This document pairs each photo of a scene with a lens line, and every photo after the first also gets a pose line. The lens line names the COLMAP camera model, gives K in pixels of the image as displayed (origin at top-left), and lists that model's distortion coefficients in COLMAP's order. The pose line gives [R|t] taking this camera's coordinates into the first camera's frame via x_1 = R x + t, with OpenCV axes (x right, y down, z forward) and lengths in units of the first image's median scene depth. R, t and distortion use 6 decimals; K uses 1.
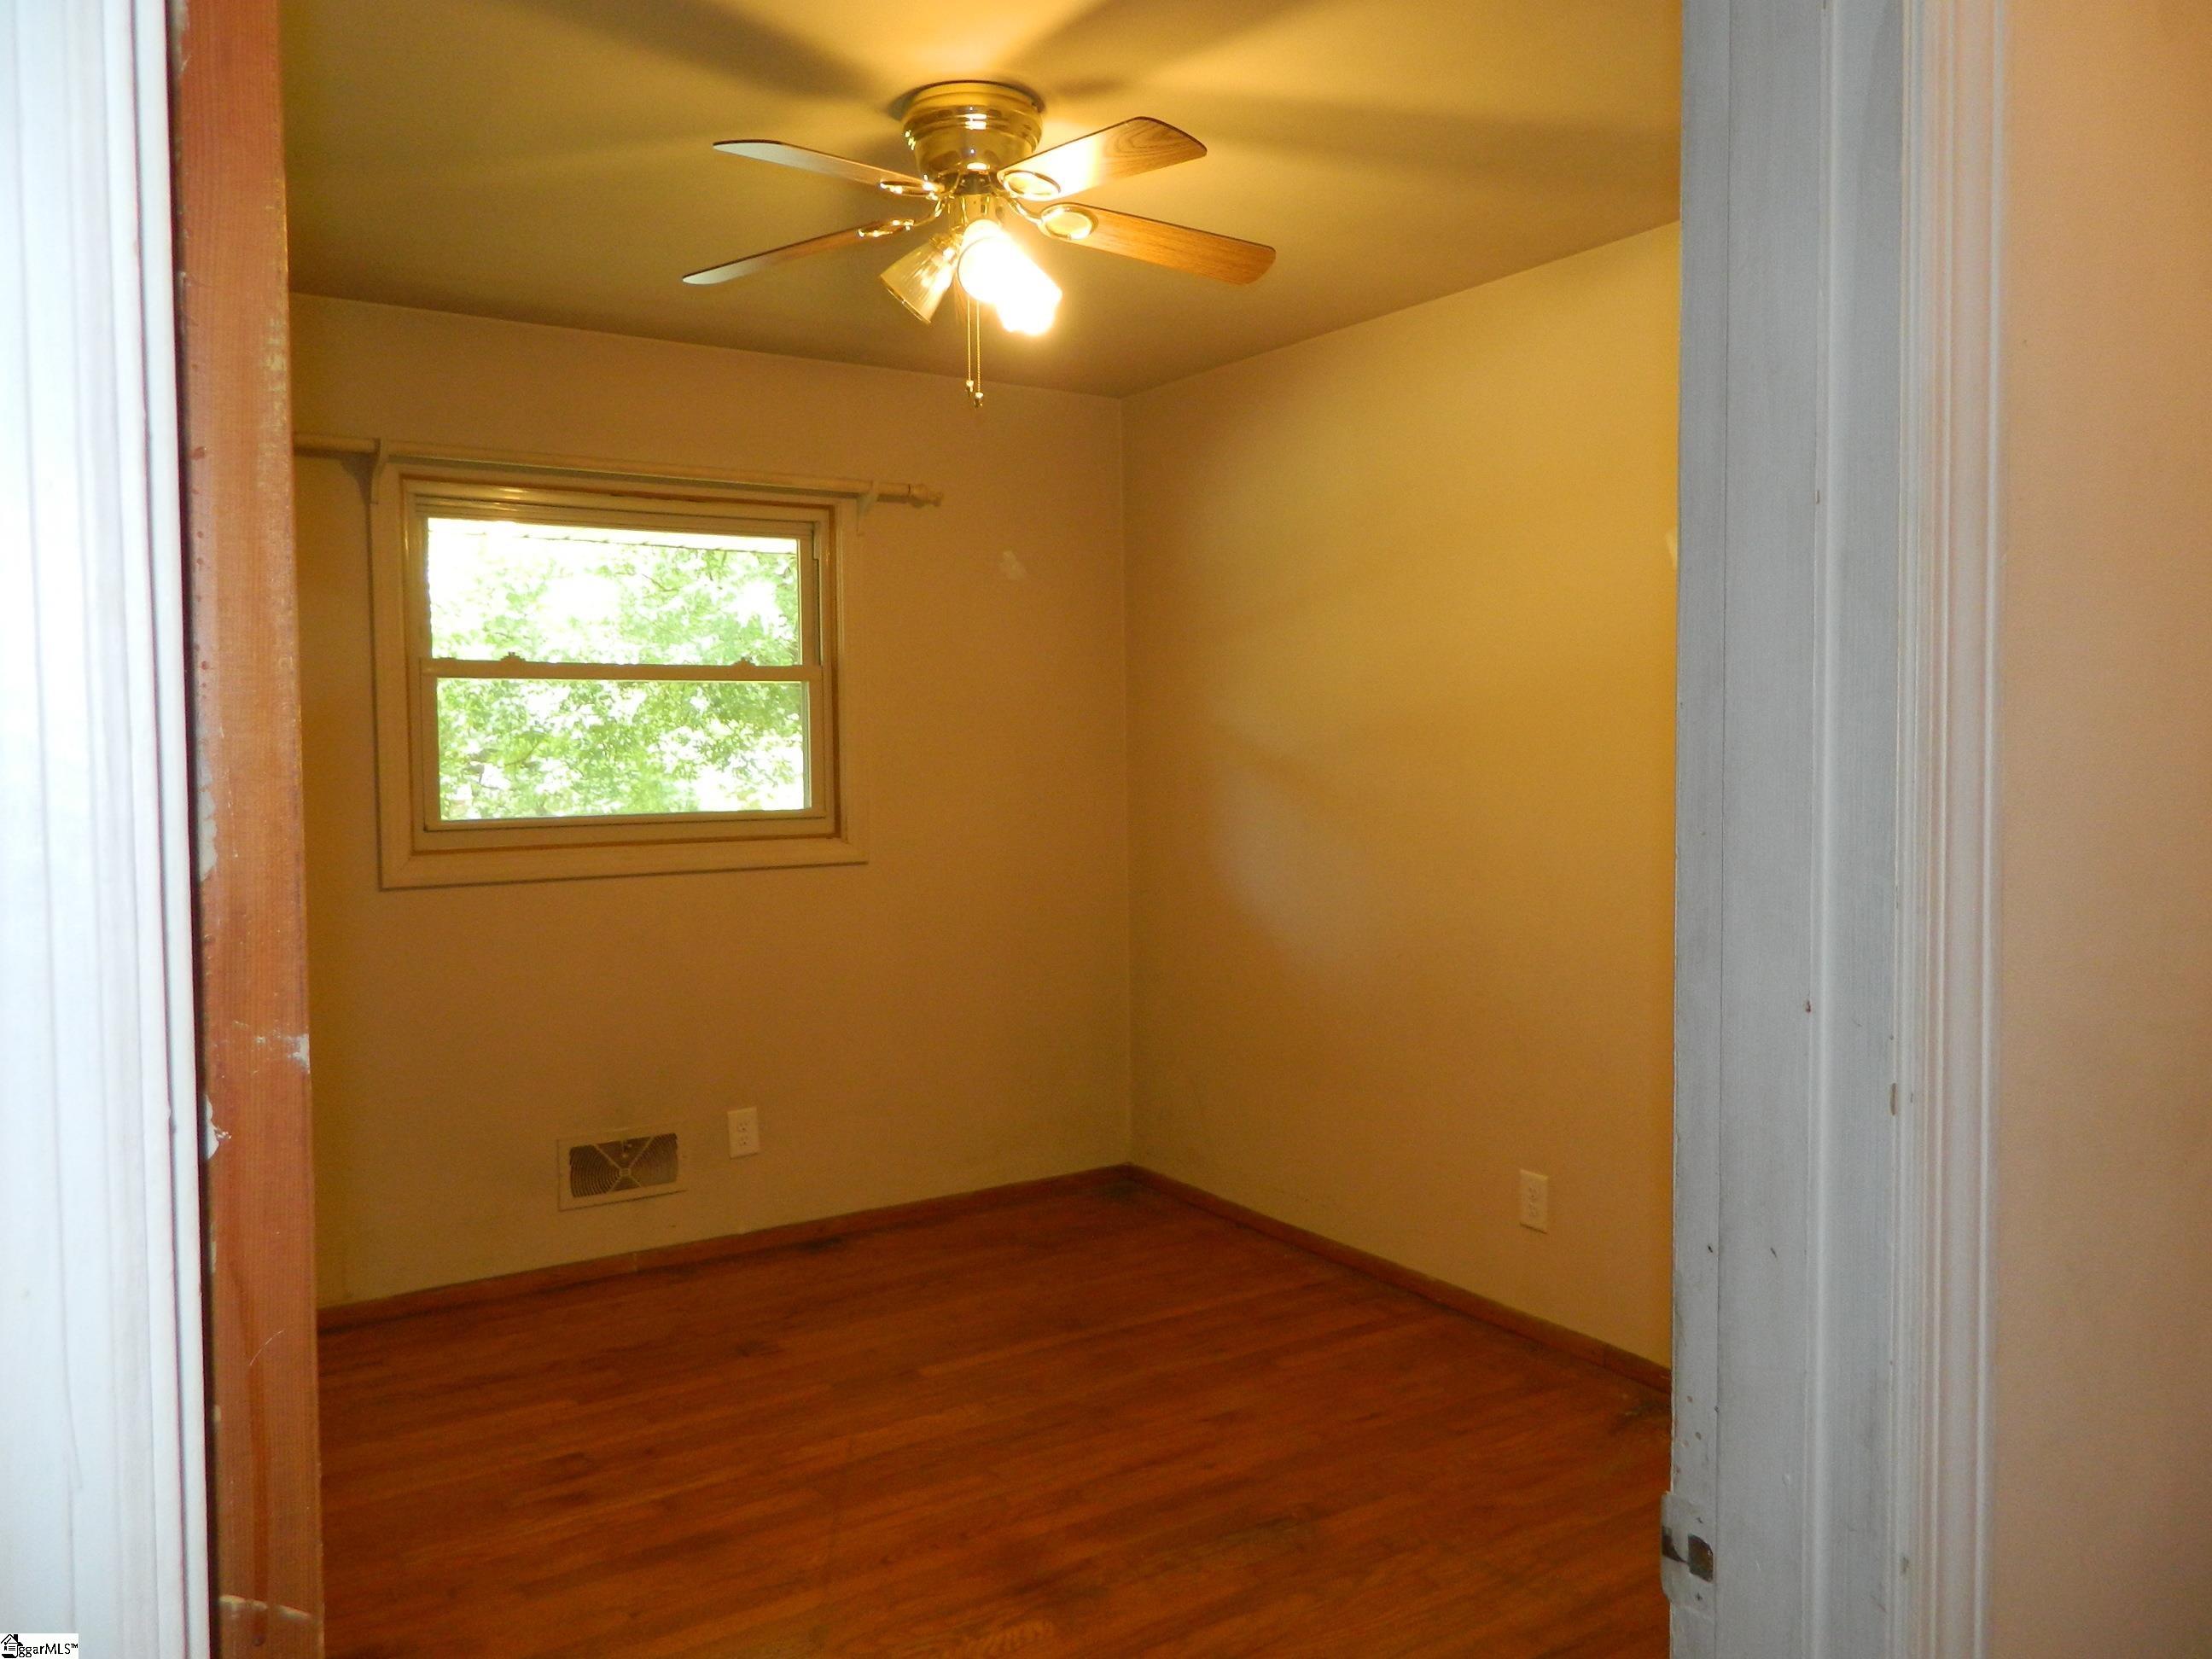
lens RADIAL K [[1694.4, 0, 1106.0], [0, 1694.4, 829.5], [0, 0, 1]] dist [0.054341, 0.000755]
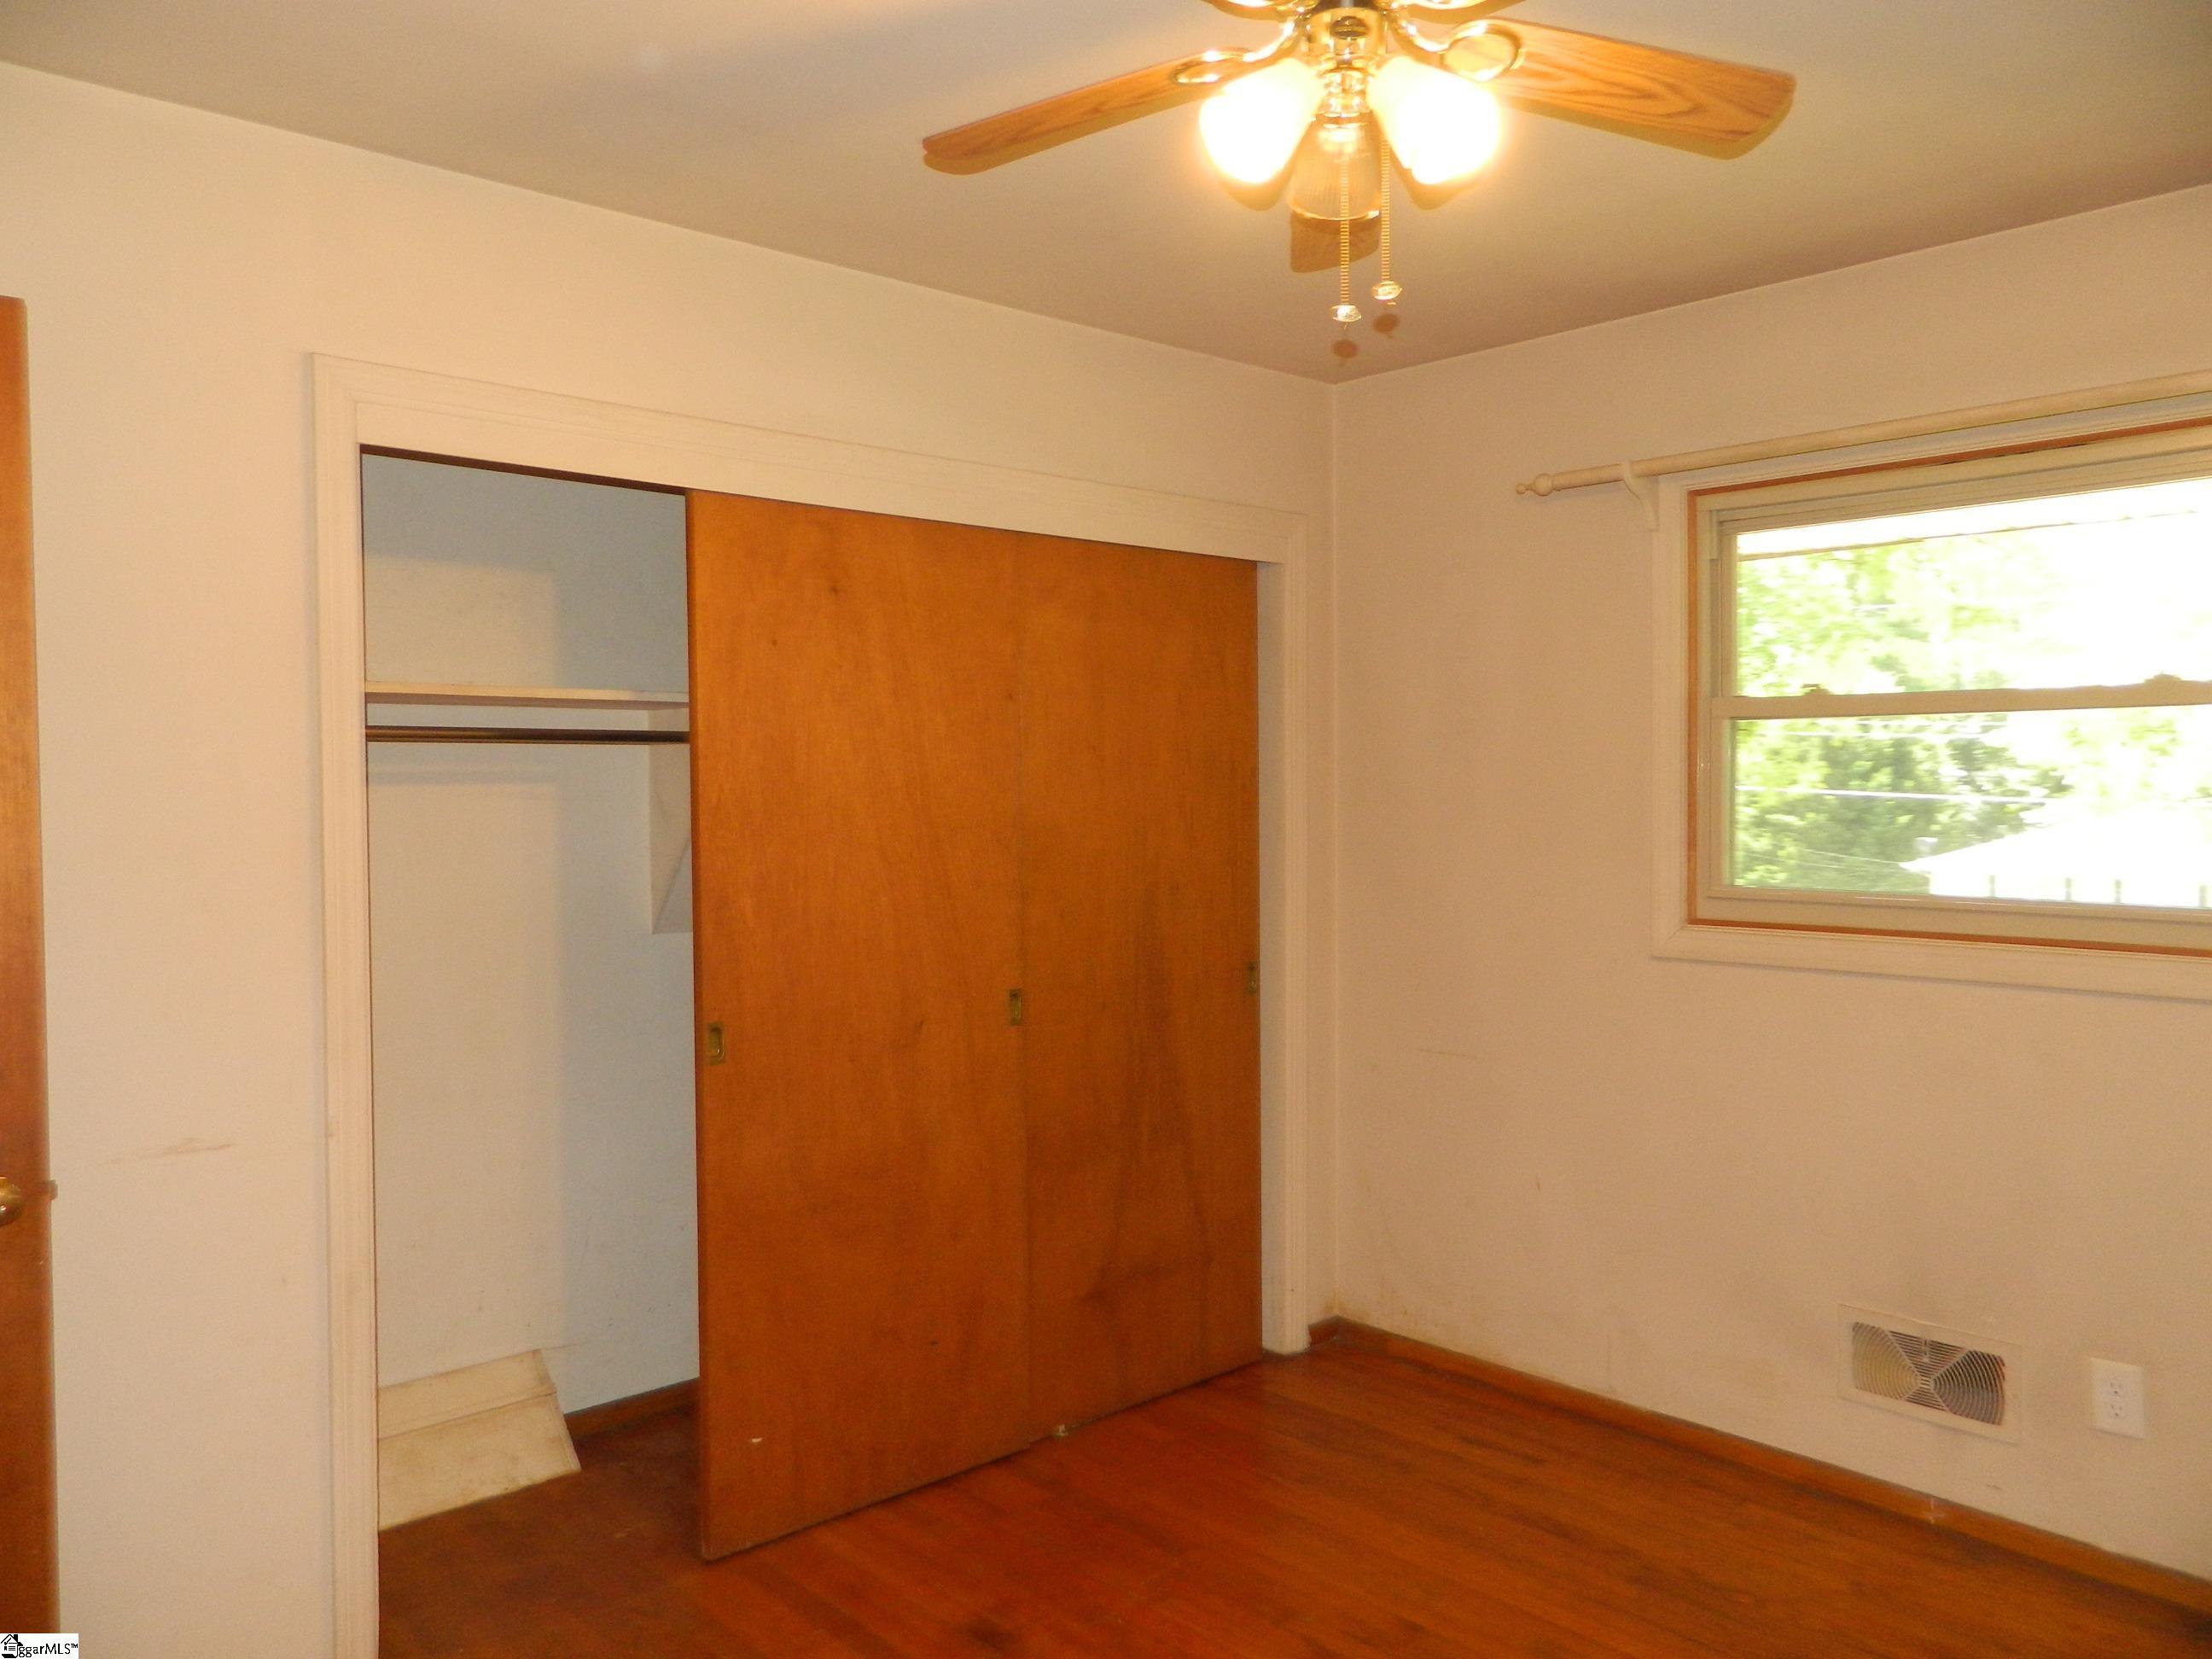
lens RADIAL K [[1694.4, 0, 1106.0], [0, 1694.4, 829.5], [0, 0, 1]] dist [0.054341, 0.000755]
pose [[0.189541, 0.036893, -0.981179, 0.373977], [-0.055049, 0.998121, 0.026896, -0.037762], [0.980328, 0.048915, 0.191216, 0.503765]]
